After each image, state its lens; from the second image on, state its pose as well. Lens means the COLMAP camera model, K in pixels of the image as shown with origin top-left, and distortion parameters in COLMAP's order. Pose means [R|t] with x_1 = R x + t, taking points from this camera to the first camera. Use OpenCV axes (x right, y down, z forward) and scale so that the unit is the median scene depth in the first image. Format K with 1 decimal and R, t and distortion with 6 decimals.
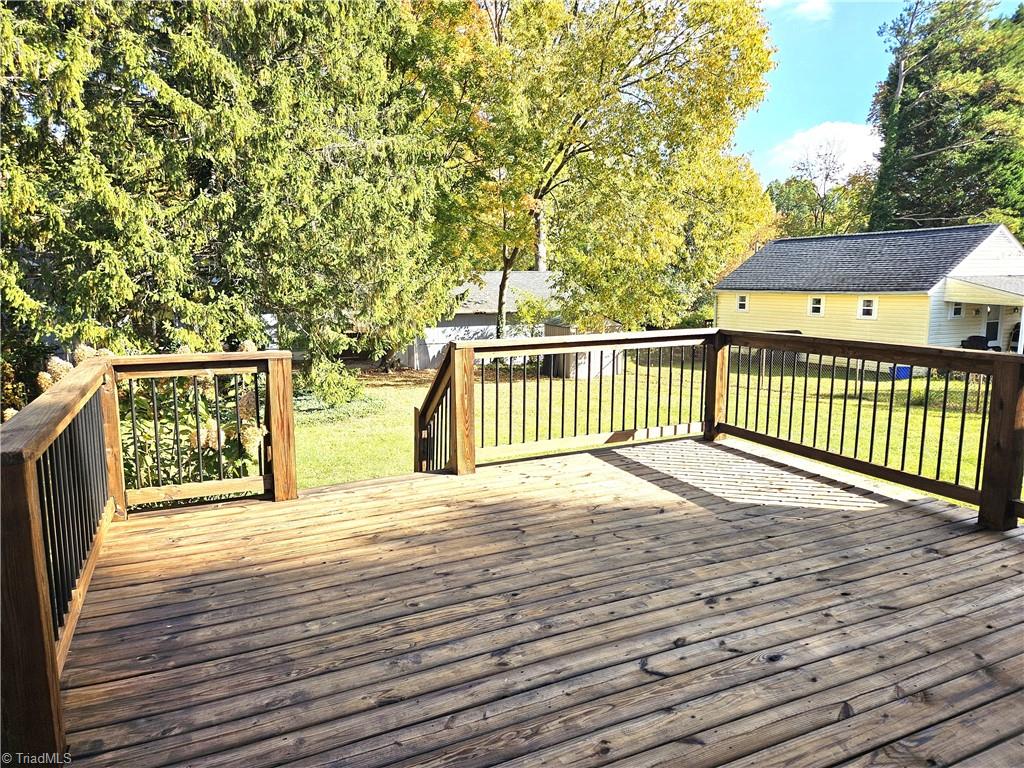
lens RADIAL K [[760.6, 0, 512.0], [0, 760.6, 384.0], [0, 0, 1]] dist [0.072564, -0.001614]
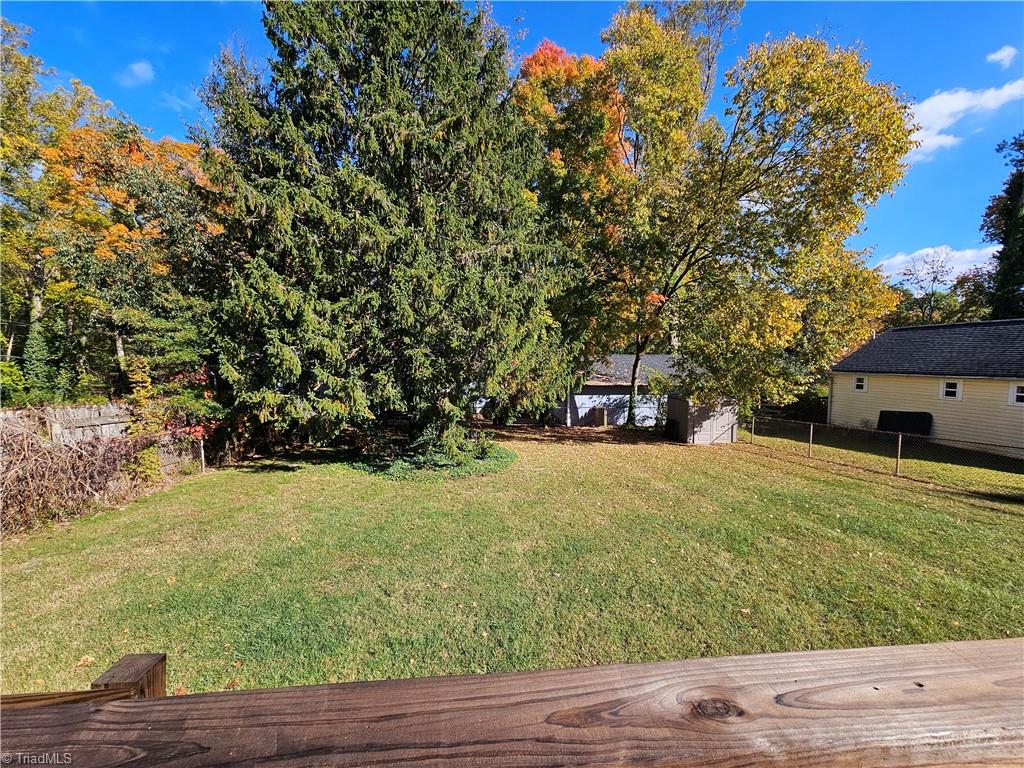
lens RADIAL K [[414.1, 0, 515.4], [0, 414.1, 387.4], [0, 0, 1]] dist [0.000760, -0.000111]
pose [[0.935510, 0.031634, -0.351880, 0.054213], [-0.056764, 0.996502, -0.061327, -0.042798], [0.348709, 0.077346, 0.934034, 0.318563]]
